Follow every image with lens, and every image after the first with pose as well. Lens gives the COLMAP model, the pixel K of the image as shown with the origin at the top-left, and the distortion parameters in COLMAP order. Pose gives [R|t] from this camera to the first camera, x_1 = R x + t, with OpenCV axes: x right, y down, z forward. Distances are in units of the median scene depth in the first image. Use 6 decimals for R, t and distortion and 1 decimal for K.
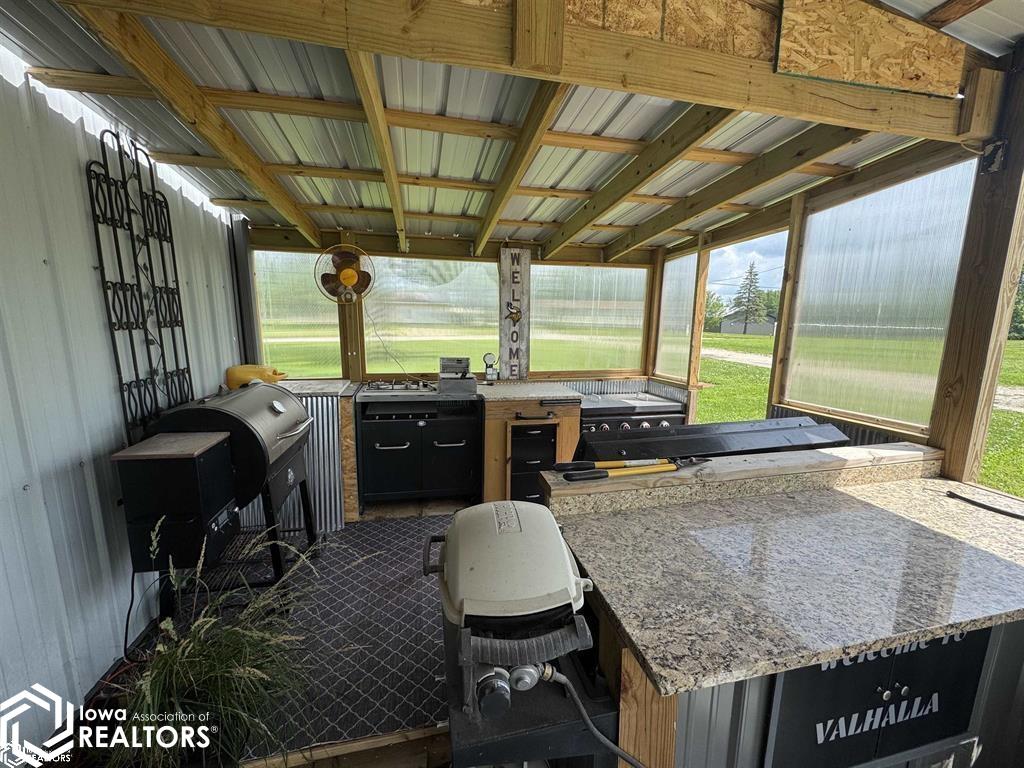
lens RADIAL K [[408.5, 0, 512.8], [0, 408.5, 384.8], [0, 0, 1]] dist [-0.004053, 0.000536]
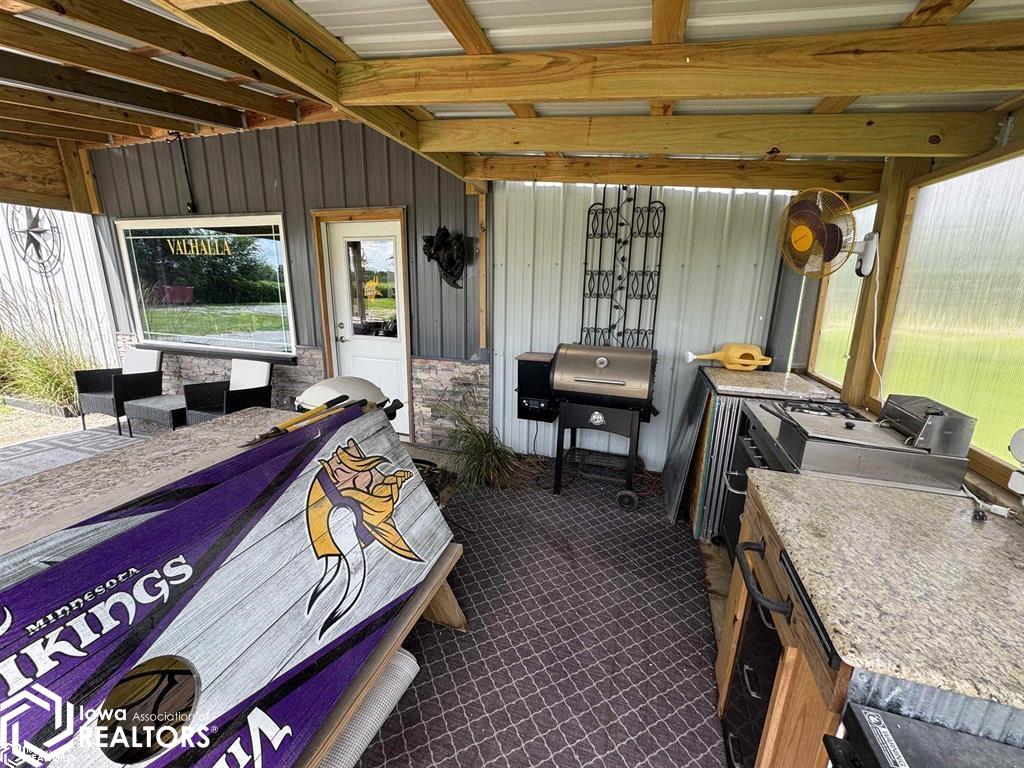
lens RADIAL K [[408.5, 0, 512.2], [0, 408.5, 384.6], [0, 0, 1]] dist [-0.004053, 0.000536]
pose [[-0.513737, 0.185206, -0.837719, 0.390668], [-0.167281, 0.936059, 0.309533, -0.136350], [0.841482, 0.299153, -0.449907, 0.808062]]
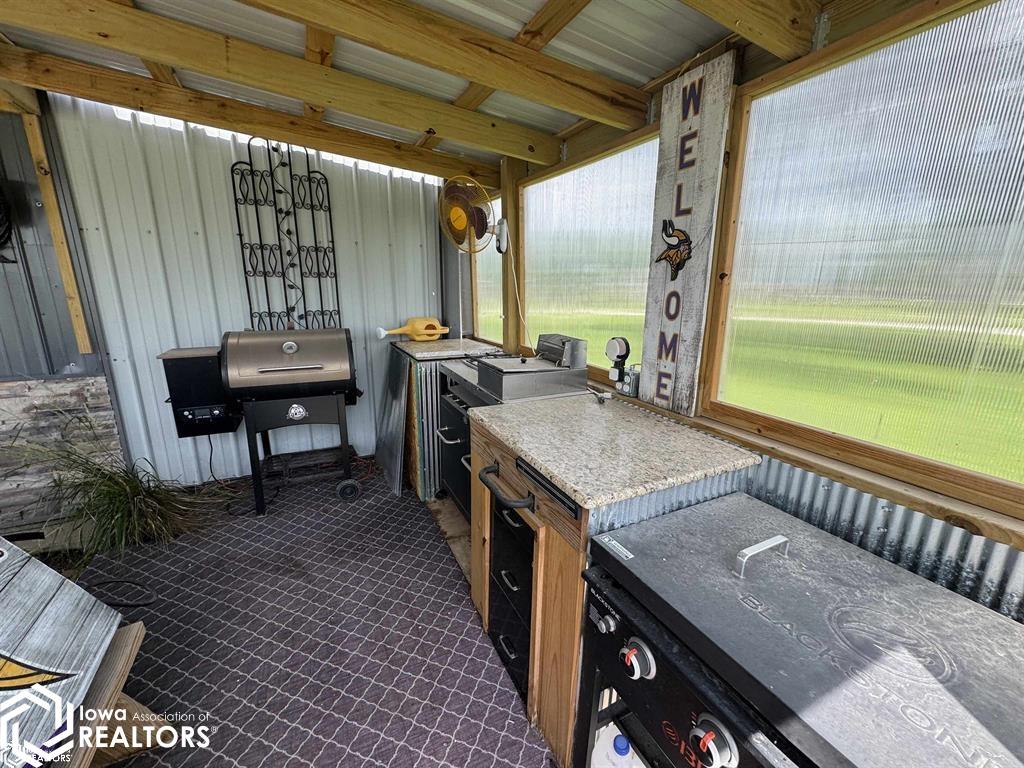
lens RADIAL K [[408.5, 0, 512.5], [0, 408.5, 384.8], [0, 0, 1]] dist [-0.004053, 0.000536]
pose [[0.237405, 0.217923, -0.946651, 0.385534], [-0.172005, 0.968544, 0.179827, -0.089534], [0.956061, 0.120137, 0.267421, 0.769376]]
